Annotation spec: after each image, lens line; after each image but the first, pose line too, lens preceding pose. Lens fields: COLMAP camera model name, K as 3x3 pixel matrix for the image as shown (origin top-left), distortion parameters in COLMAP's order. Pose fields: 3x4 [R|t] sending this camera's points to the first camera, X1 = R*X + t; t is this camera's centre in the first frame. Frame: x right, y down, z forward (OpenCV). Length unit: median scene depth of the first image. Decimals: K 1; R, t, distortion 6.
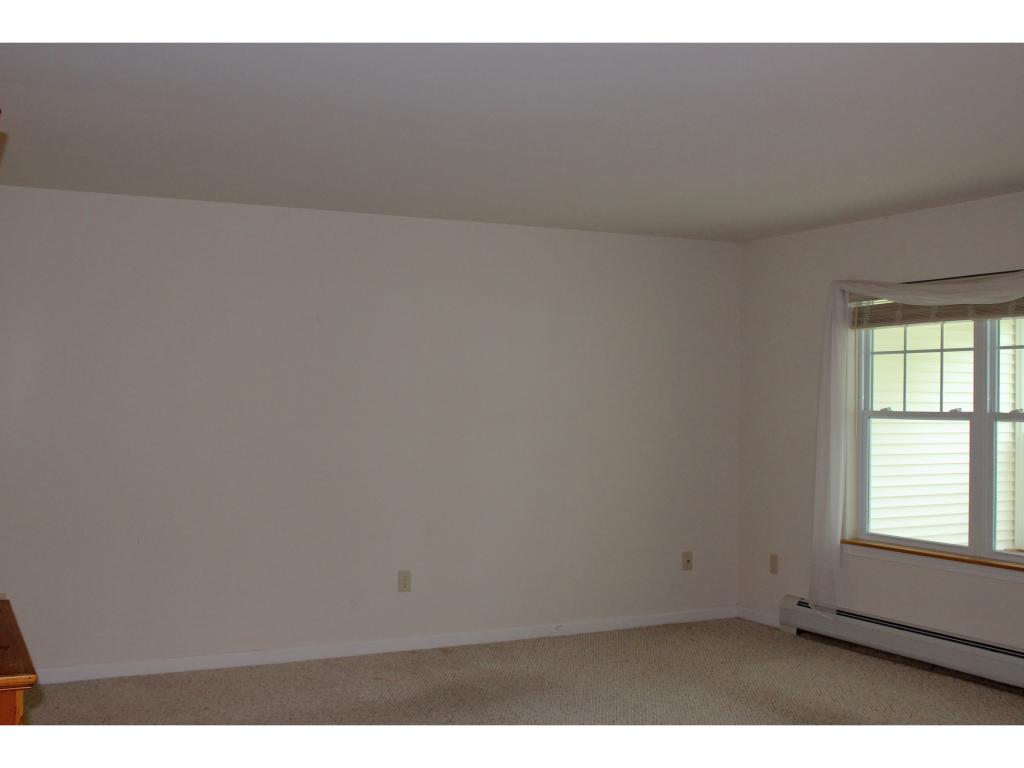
lens RADIAL K [[858.9, 0, 512.0], [0, 858.9, 384.0], [0, 0, 1]] dist [-0.033873, 0.003247]
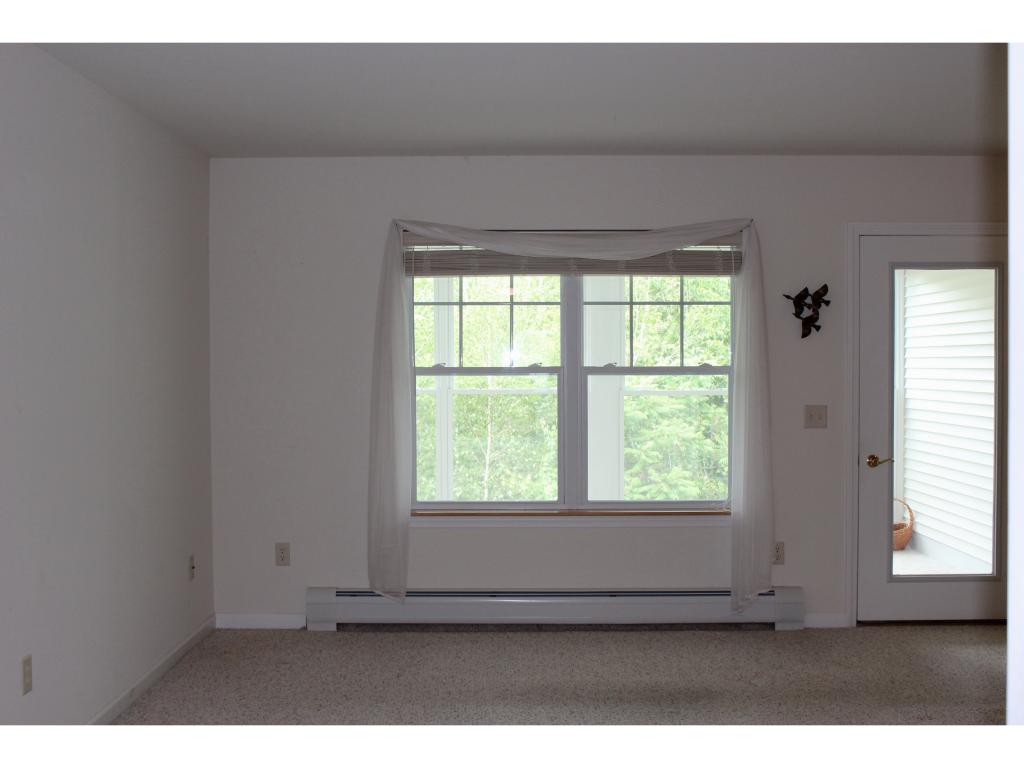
lens RADIAL K [[858.9, 0, 512.0], [0, 858.9, 384.0], [0, 0, 1]] dist [-0.033873, 0.003247]
pose [[0.577379, -0.034305, 0.815755, -0.313012], [-0.007105, 0.998868, 0.047035, 0.006158], [-0.816445, -0.032953, 0.576482, 0.451257]]
